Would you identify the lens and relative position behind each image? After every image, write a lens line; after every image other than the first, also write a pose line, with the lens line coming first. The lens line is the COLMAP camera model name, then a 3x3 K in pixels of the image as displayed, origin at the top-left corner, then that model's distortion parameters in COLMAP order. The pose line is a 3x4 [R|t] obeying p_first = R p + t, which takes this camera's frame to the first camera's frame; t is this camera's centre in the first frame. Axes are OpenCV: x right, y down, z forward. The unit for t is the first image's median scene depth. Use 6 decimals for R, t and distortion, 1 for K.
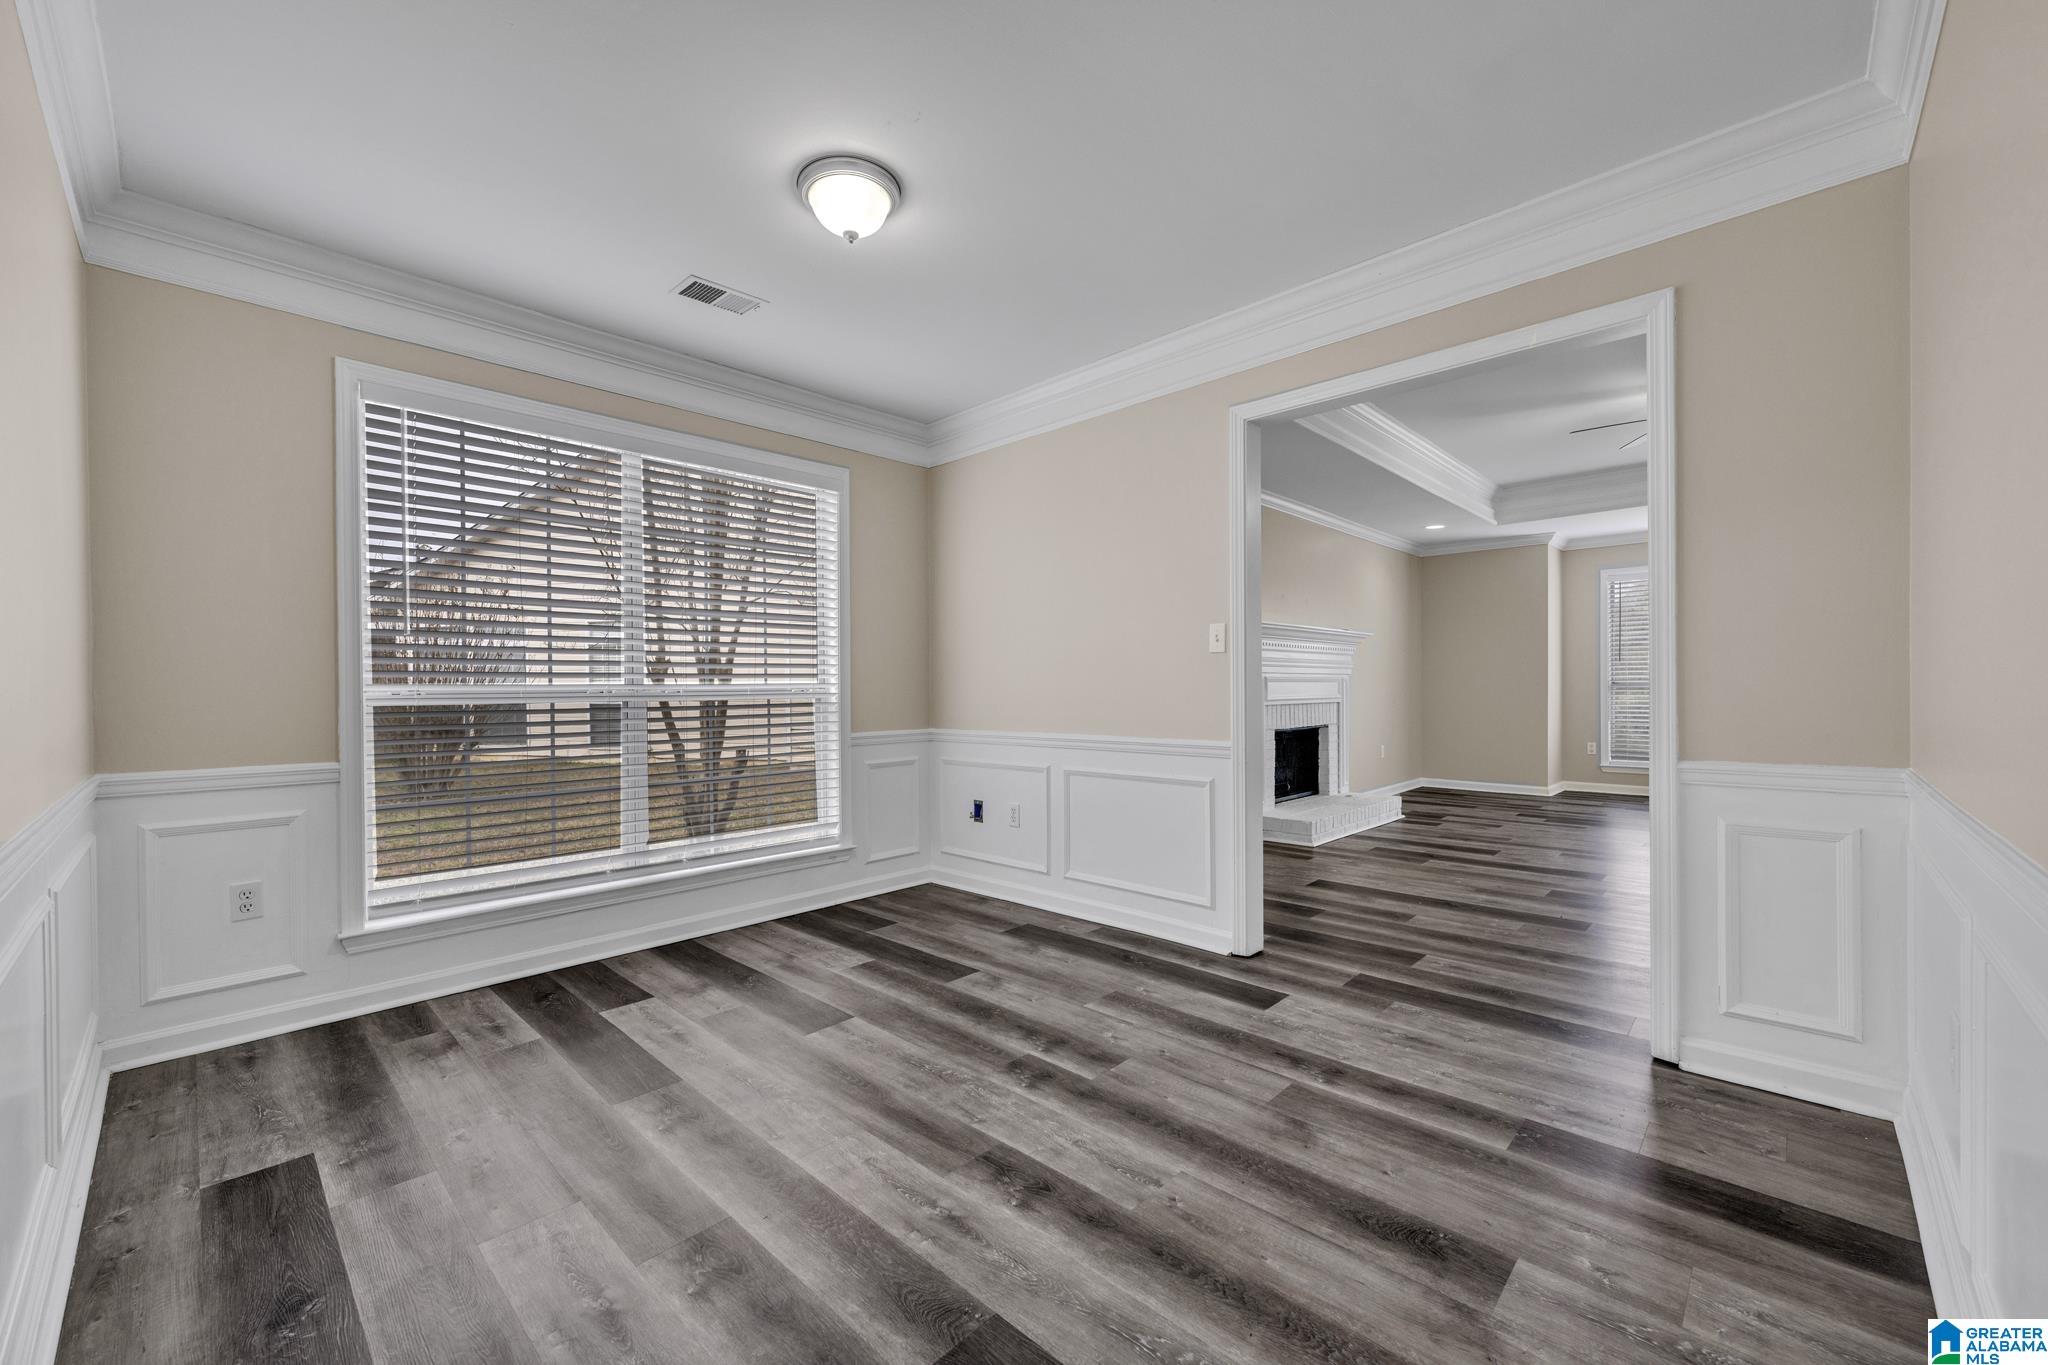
lens RADIAL K [[807.5, 0, 1028.7], [0, 807.5, 687.1], [0, 0, 1]] dist [-0.001080, -0.000030]
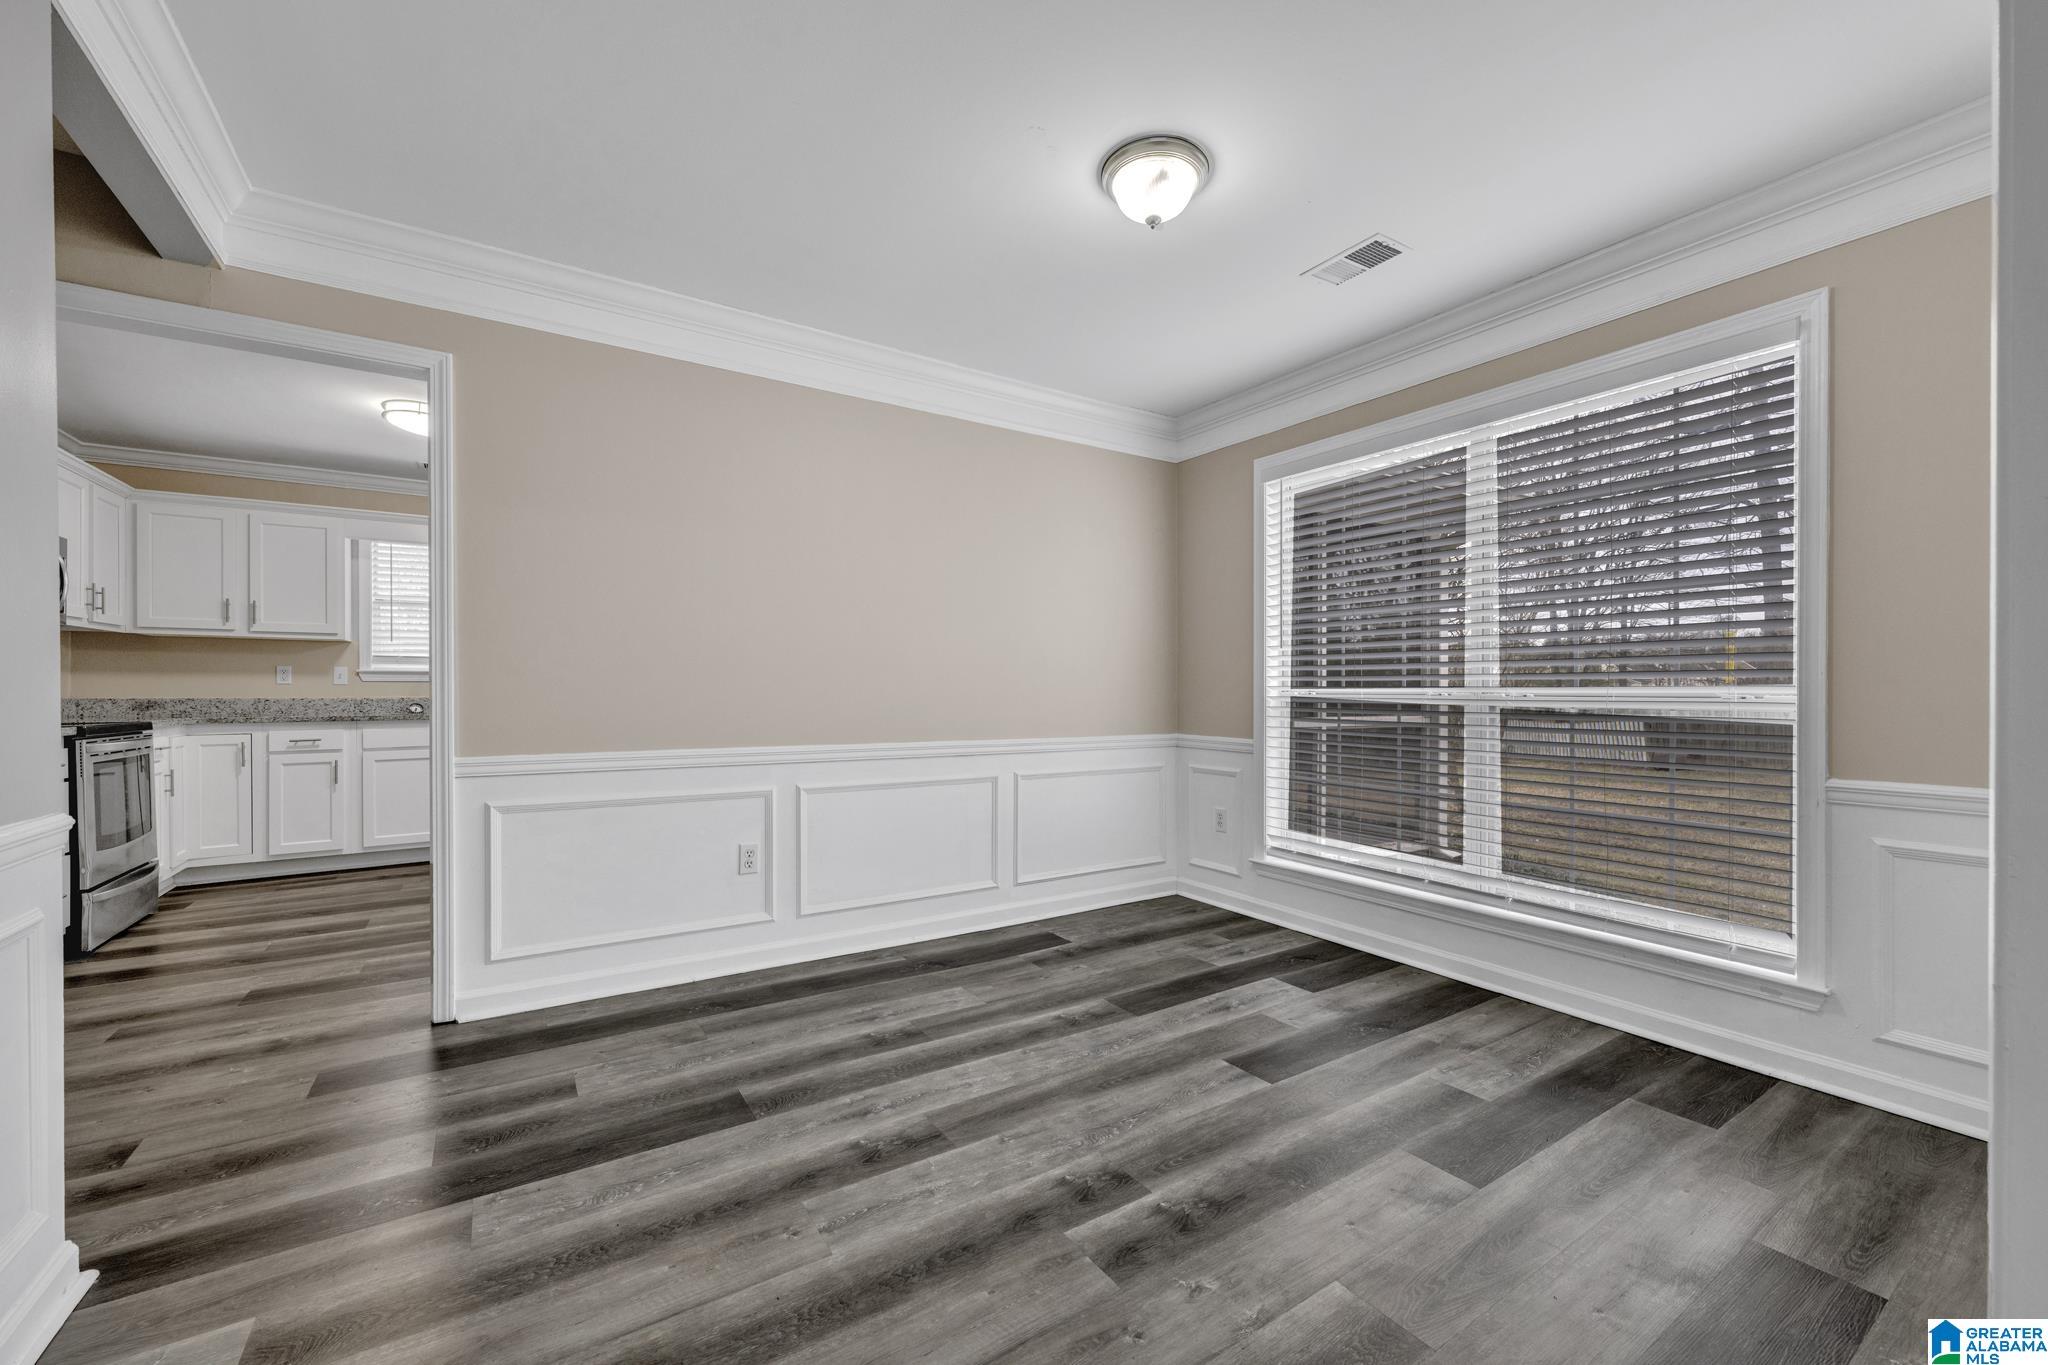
lens RADIAL K [[807.5, 0, 1024.3], [0, 807.5, 691.6], [0, 0, 1]] dist [-0.001080, -0.000030]
pose [[-0.231362, 0.011455, -0.972800, 0.692934], [-0.001387, 0.999926, 0.012105, -0.011496], [0.972867, 0.004150, -0.231329, 0.990738]]
